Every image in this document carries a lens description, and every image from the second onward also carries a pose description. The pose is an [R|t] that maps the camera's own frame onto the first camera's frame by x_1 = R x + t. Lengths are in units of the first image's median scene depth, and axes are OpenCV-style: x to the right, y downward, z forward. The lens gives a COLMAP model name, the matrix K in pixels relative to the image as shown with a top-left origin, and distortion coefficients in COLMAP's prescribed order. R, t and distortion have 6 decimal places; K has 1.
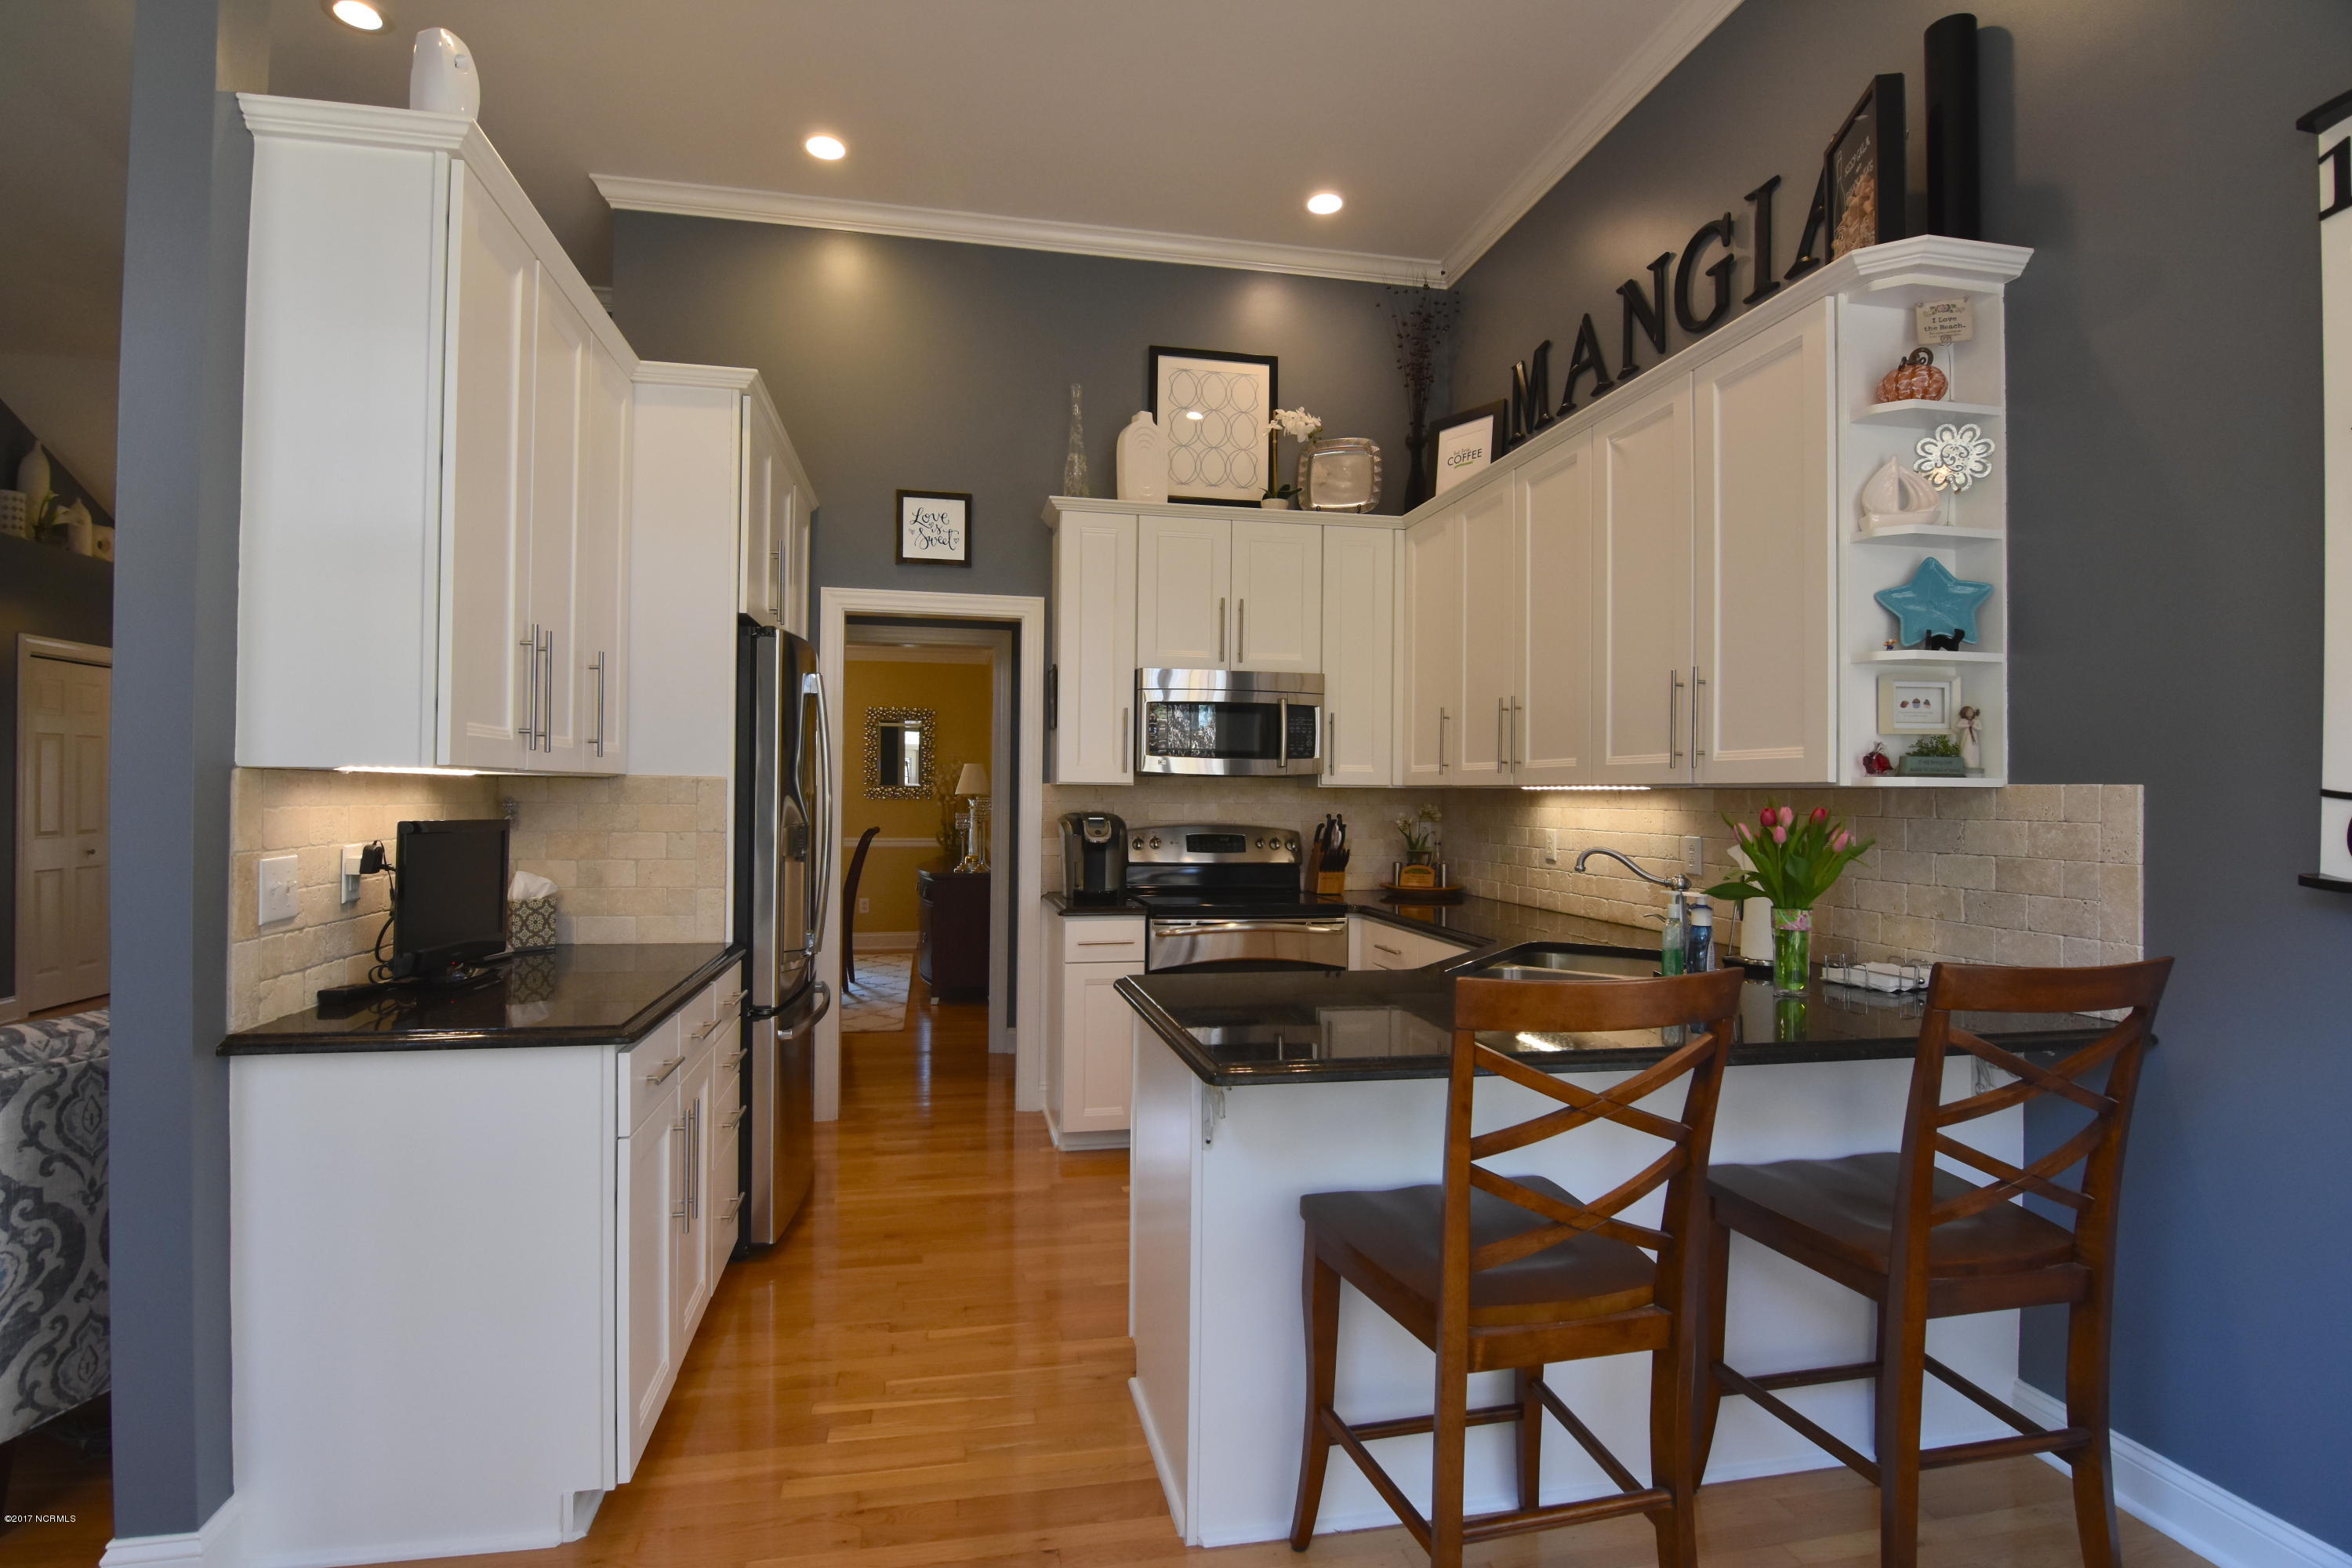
lens RADIAL K [[1128.6, 0, 1168.3], [0, 1128.6, 779.5], [0, 0, 1]] dist [-0.001295, -0.018638]
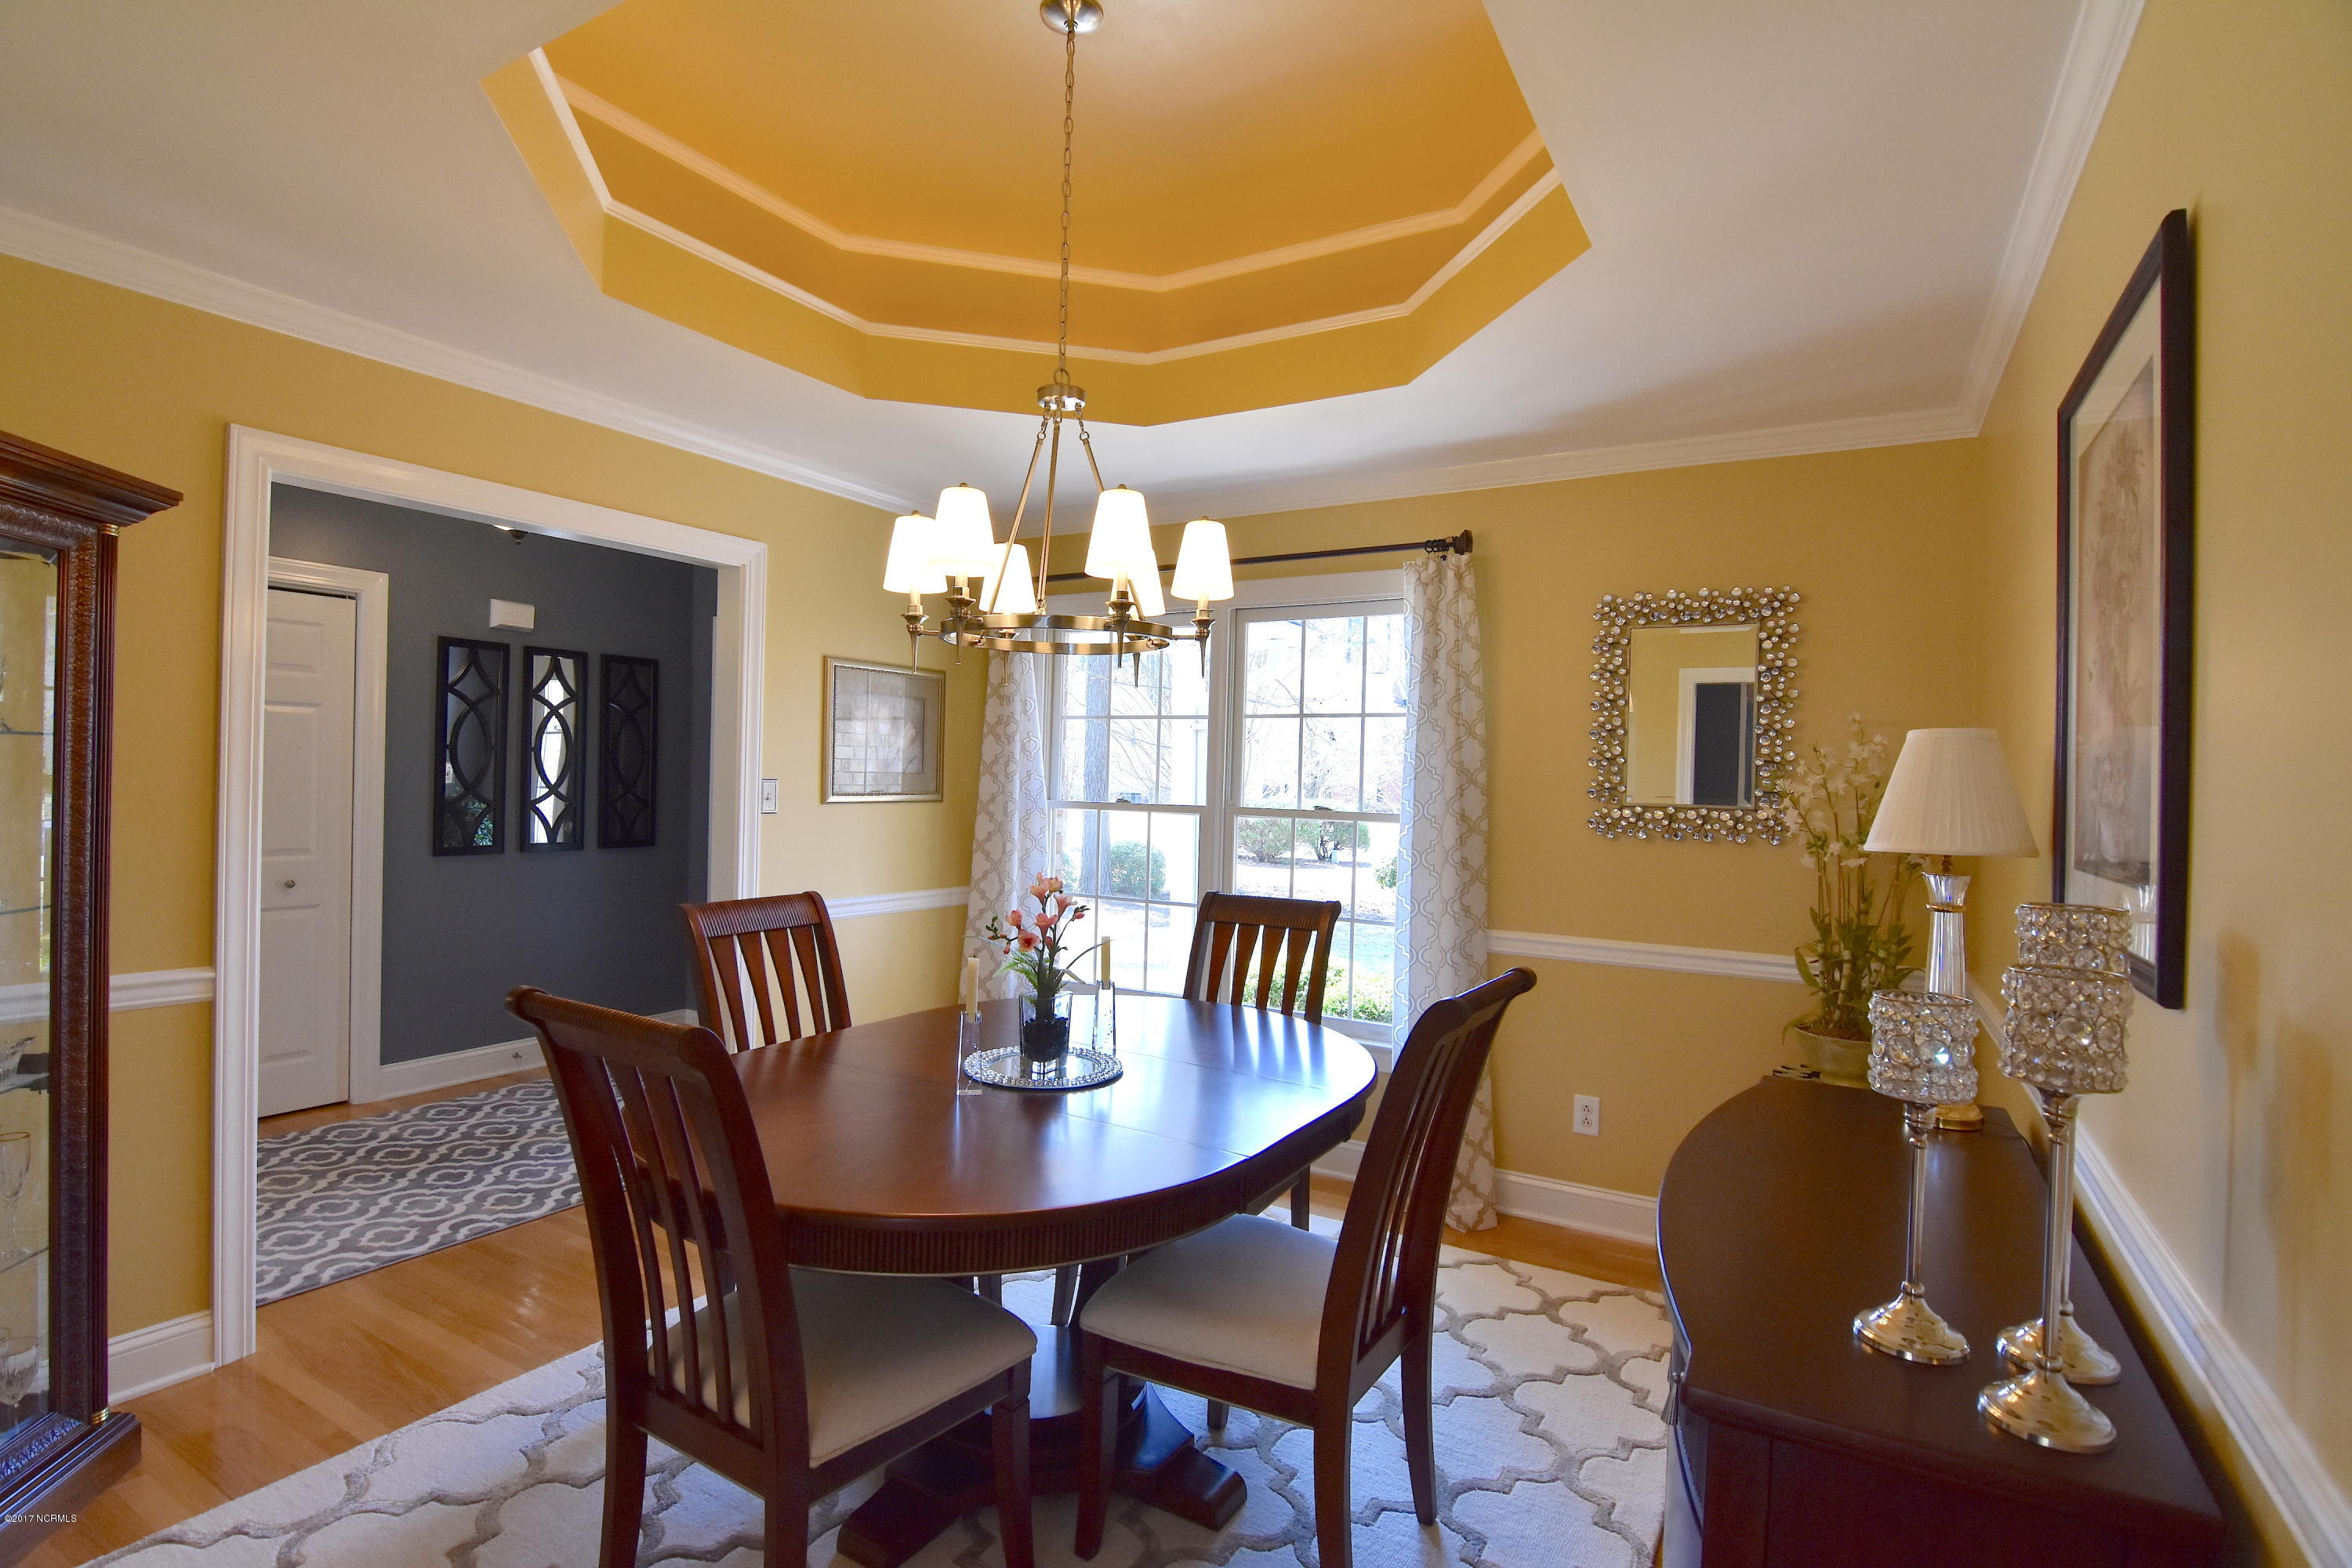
lens RADIAL K [[1128.6, 0, 1168.3], [0, 1128.6, 779.5], [0, 0, 1]] dist [-0.001295, -0.018638]
pose [[0.741394, 0.009339, -0.671005, -0.135025], [-0.011001, 0.999938, 0.001763, -0.001612], [0.670980, 0.006075, 0.741450, 0.705582]]
